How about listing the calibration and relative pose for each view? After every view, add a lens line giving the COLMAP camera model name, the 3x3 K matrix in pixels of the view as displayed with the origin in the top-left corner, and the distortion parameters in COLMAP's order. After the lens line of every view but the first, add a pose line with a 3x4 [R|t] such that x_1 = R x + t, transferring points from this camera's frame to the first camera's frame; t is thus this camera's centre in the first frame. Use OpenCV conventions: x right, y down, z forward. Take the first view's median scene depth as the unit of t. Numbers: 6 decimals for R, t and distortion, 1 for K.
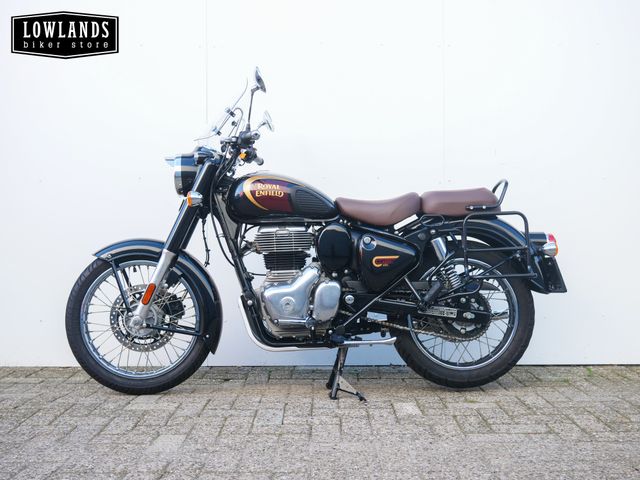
lens RADIAL K [[740.6, 0, 321.0], [0, 740.6, 237.2], [0, 0, 1]] dist [-0.000237, 0.000000]
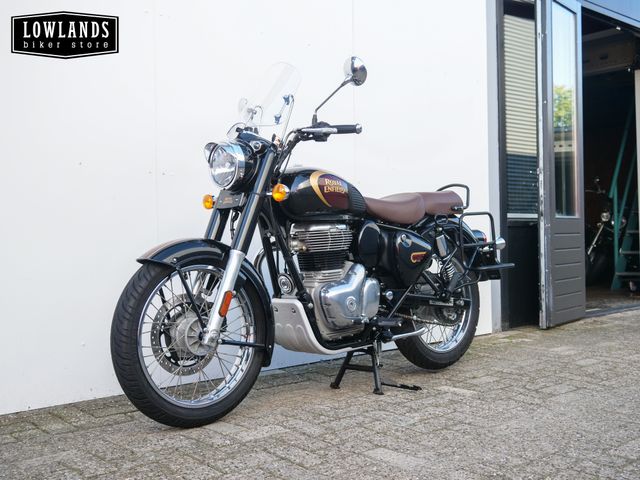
lens RADIAL K [[740.6, 0, 318.2], [0, 740.6, 237.6], [0, 0, 1]] dist [-0.000237, 0.000000]
pose [[0.733799, -0.008629, 0.679312, -0.719734], [0.003334, 0.999953, 0.009100, -0.006000], [-0.679359, -0.004412, 0.733793, 0.306325]]
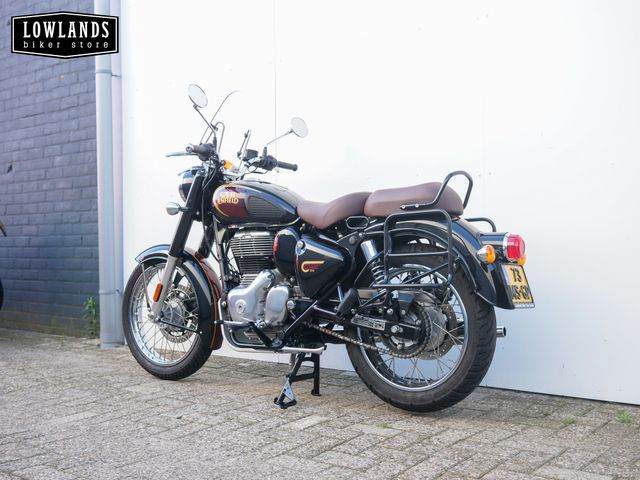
lens RADIAL K [[740.6, 0, 320.5], [0, 740.6, 243.5], [0, 0, 1]] dist [-0.000237, 0.000000]
pose [[0.787980, -0.006424, -0.615667, 0.663109], [0.010289, 0.999943, 0.002734, 0.000319], [0.615614, -0.008489, 0.788002, 0.245402]]
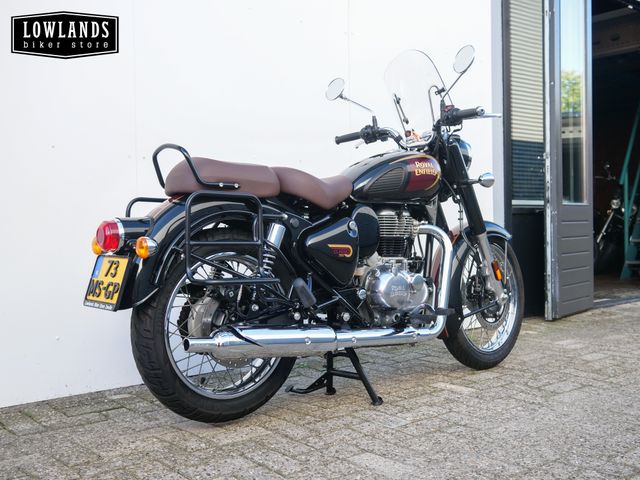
lens RADIAL K [[740.6, 0, 321.4], [0, 740.6, 240.1], [0, 0, 1]] dist [-0.000237, 0.000000]
pose [[0.739376, -0.021581, 0.672947, -0.639630], [0.002997, 0.999582, 0.028763, -0.004673], [-0.673286, -0.019250, 0.739131, 0.342194]]
